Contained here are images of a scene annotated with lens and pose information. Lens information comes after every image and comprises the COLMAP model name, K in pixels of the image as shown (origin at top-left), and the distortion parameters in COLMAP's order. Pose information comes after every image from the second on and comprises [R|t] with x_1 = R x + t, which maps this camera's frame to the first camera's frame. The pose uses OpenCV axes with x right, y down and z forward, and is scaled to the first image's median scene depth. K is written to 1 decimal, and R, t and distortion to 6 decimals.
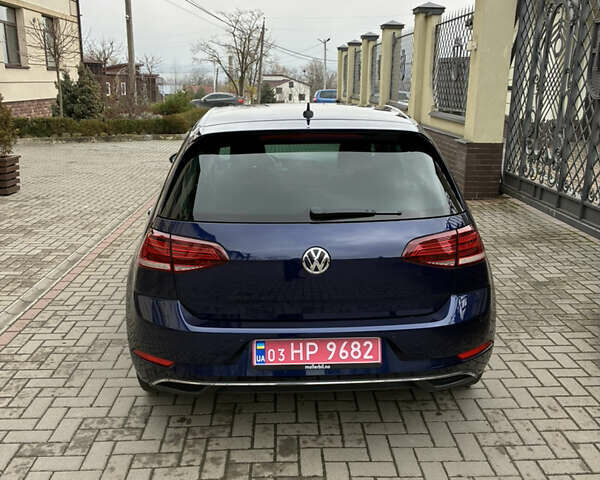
lens RADIAL K [[603.5, 0, 301.1], [0, 603.5, 227.4], [0, 0, 1]] dist [0.029625, 0.009317]
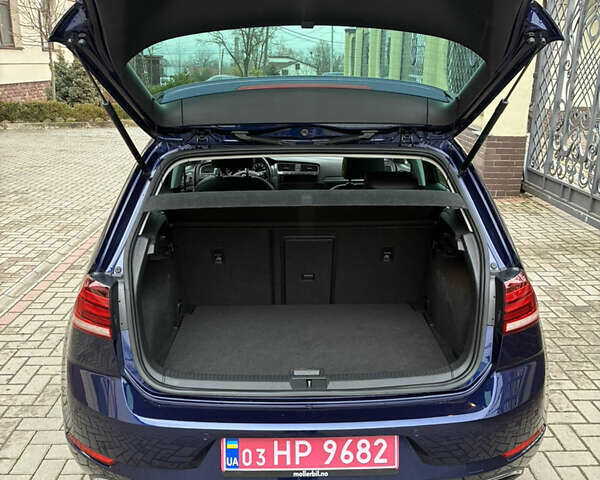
lens RADIAL K [[603.5, 0, 301.1], [0, 603.5, 227.4], [0, 0, 1]] dist [0.029625, 0.009317]
pose [[0.999926, 0.007519, -0.009512, 0.008880], [-0.007247, 0.999574, 0.028264, -0.036792], [0.009720, -0.028193, 0.999555, 0.121702]]
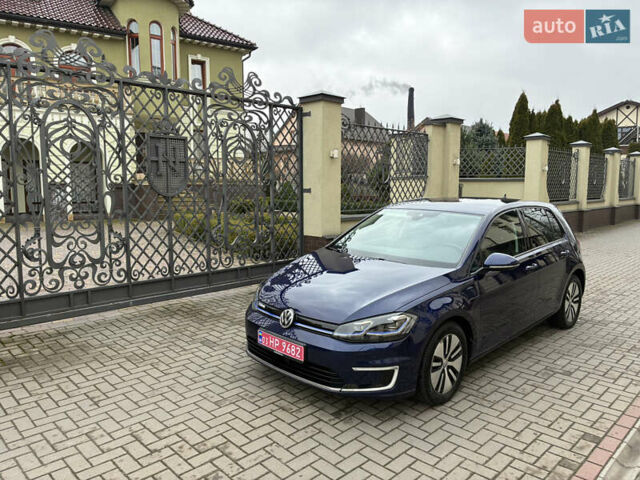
lens RADIAL K [[483.1, 0, 320.8], [0, 483.1, 231.9], [0, 0, 1]] dist [0.032160, -0.012557]
pose [[-0.674087, -0.087834, 0.733411, -0.501820], [0.162225, 0.951059, 0.263003, -0.369802], [-0.720617, 0.296264, -0.626848, 1.487263]]
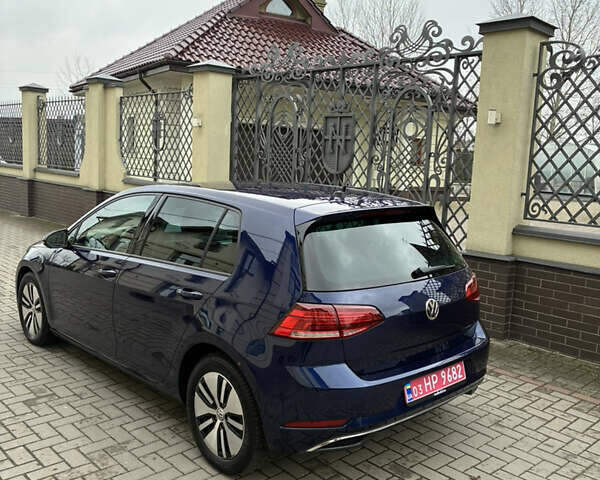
lens RADIAL K [[603.5, 0, 301.1], [0, 603.5, 227.4], [0, 0, 1]] dist [0.029625, 0.009317]
pose [[0.757726, -0.054274, 0.650312, -0.435052], [0.117494, 0.991597, -0.054143, -0.034440], [-0.641909, 0.117434, 0.757735, 0.076703]]
